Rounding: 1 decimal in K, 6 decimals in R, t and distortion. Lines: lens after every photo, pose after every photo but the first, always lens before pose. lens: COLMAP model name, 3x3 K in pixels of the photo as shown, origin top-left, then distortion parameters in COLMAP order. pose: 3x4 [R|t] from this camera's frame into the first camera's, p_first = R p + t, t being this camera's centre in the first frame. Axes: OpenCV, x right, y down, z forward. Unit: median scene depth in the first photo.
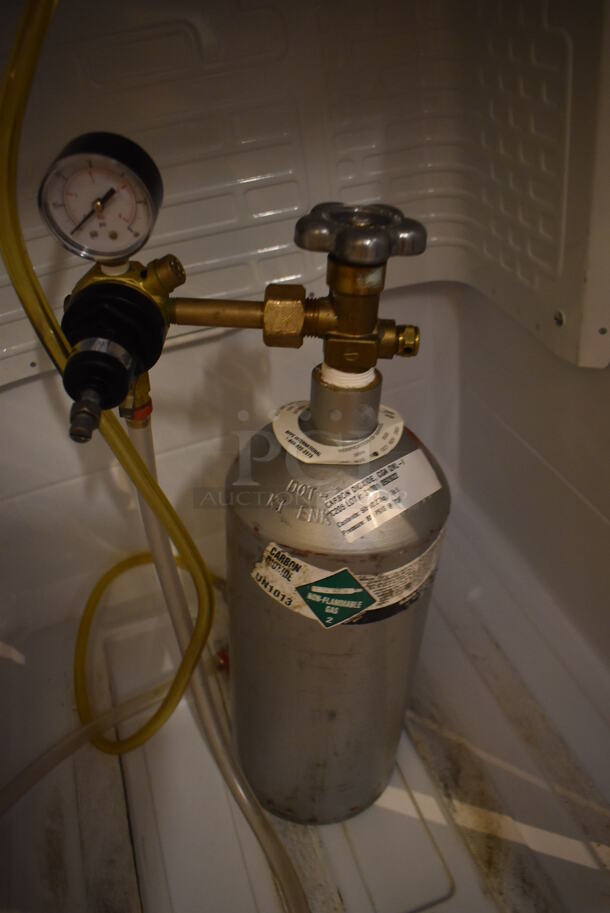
lens RADIAL K [[712.8, 0, 307.4], [0, 712.8, 457.2], [0, 0, 1]] dist [-0.098529, 0.012966]
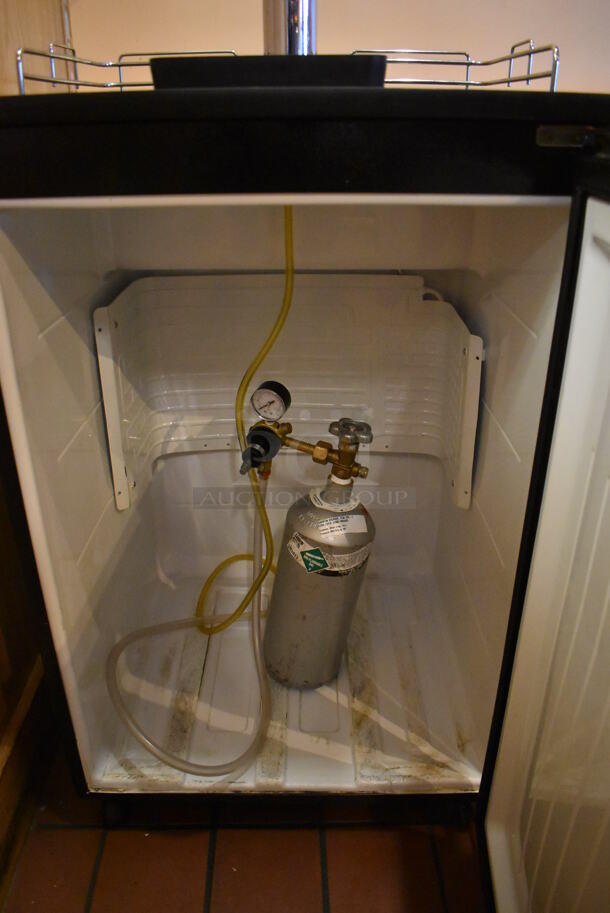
lens RADIAL K [[712.8, 0, 307.4], [0, 712.8, 457.2], [0, 0, 1]] dist [-0.098529, 0.012966]
pose [[0.942934, 0.248741, -0.221367, 0.520655], [-0.282115, 0.949934, -0.134296, 0.203810], [0.176879, 0.189083, 0.965899, -1.659592]]
